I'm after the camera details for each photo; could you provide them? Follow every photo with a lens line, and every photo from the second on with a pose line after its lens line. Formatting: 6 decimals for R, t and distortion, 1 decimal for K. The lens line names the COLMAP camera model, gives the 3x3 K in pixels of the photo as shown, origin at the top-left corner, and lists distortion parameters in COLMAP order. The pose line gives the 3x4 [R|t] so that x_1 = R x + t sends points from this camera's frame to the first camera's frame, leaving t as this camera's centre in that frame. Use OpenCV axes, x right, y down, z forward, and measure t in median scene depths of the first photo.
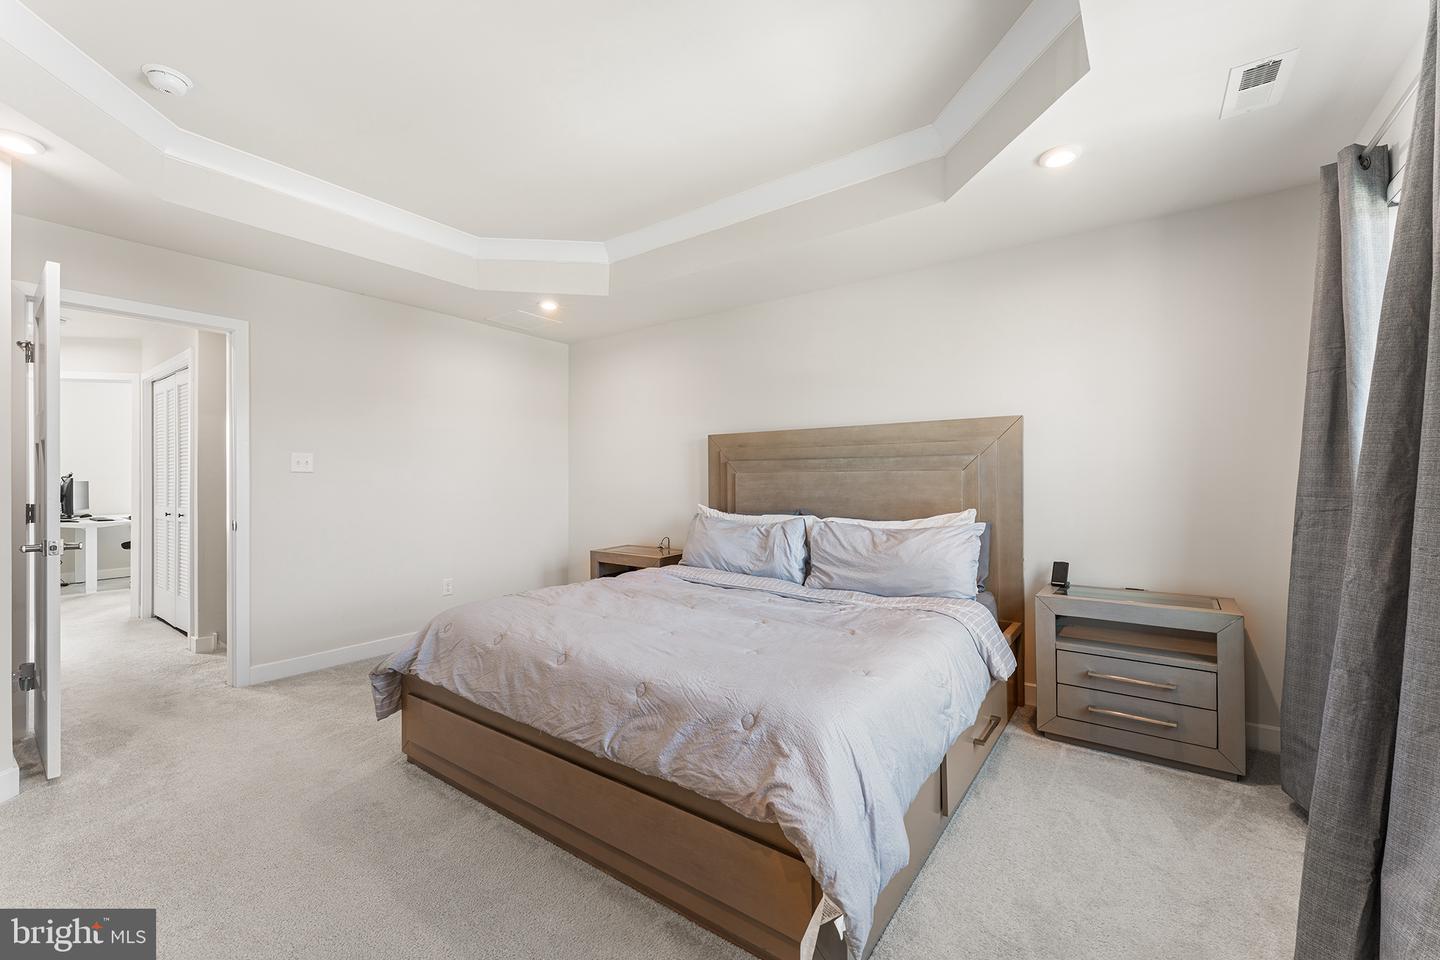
lens RADIAL K [[583.3, 0, 717.6], [0, 583.3, 474.9], [0, 0, 1]] dist [-0.000867, 0.000730]
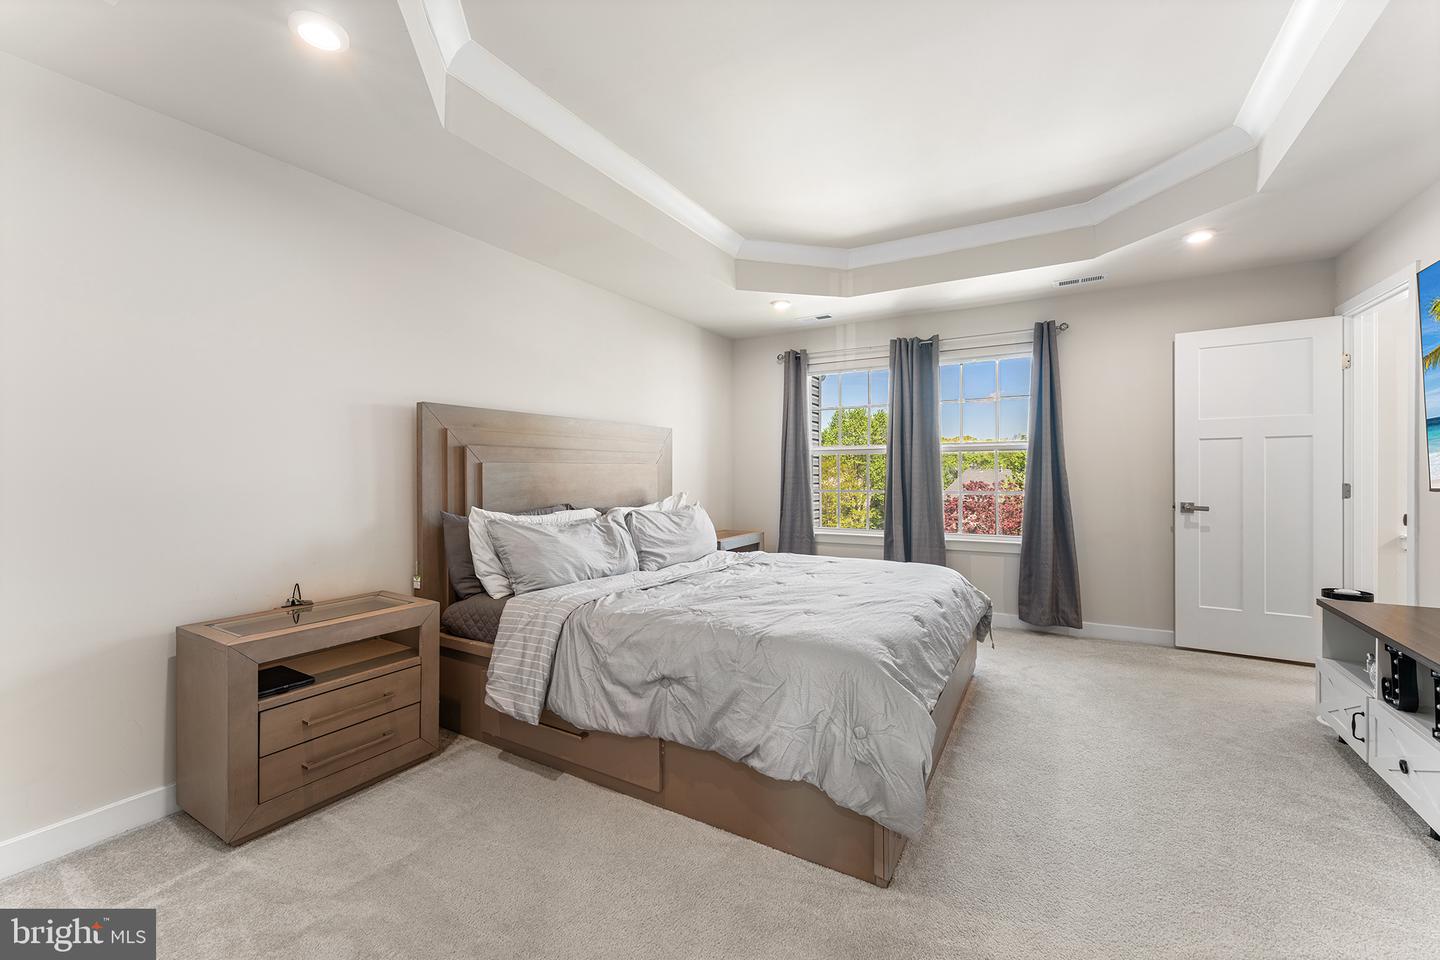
lens RADIAL K [[583.3, 0, 720.0], [0, 583.3, 471.1], [0, 0, 1]] dist [-0.000867, 0.000730]
pose [[-0.103065, 0.009221, 0.994632, -0.824093], [-0.000297, 0.999957, -0.009301, 0.016681], [-0.994675, -0.001254, -0.103057, 0.883973]]
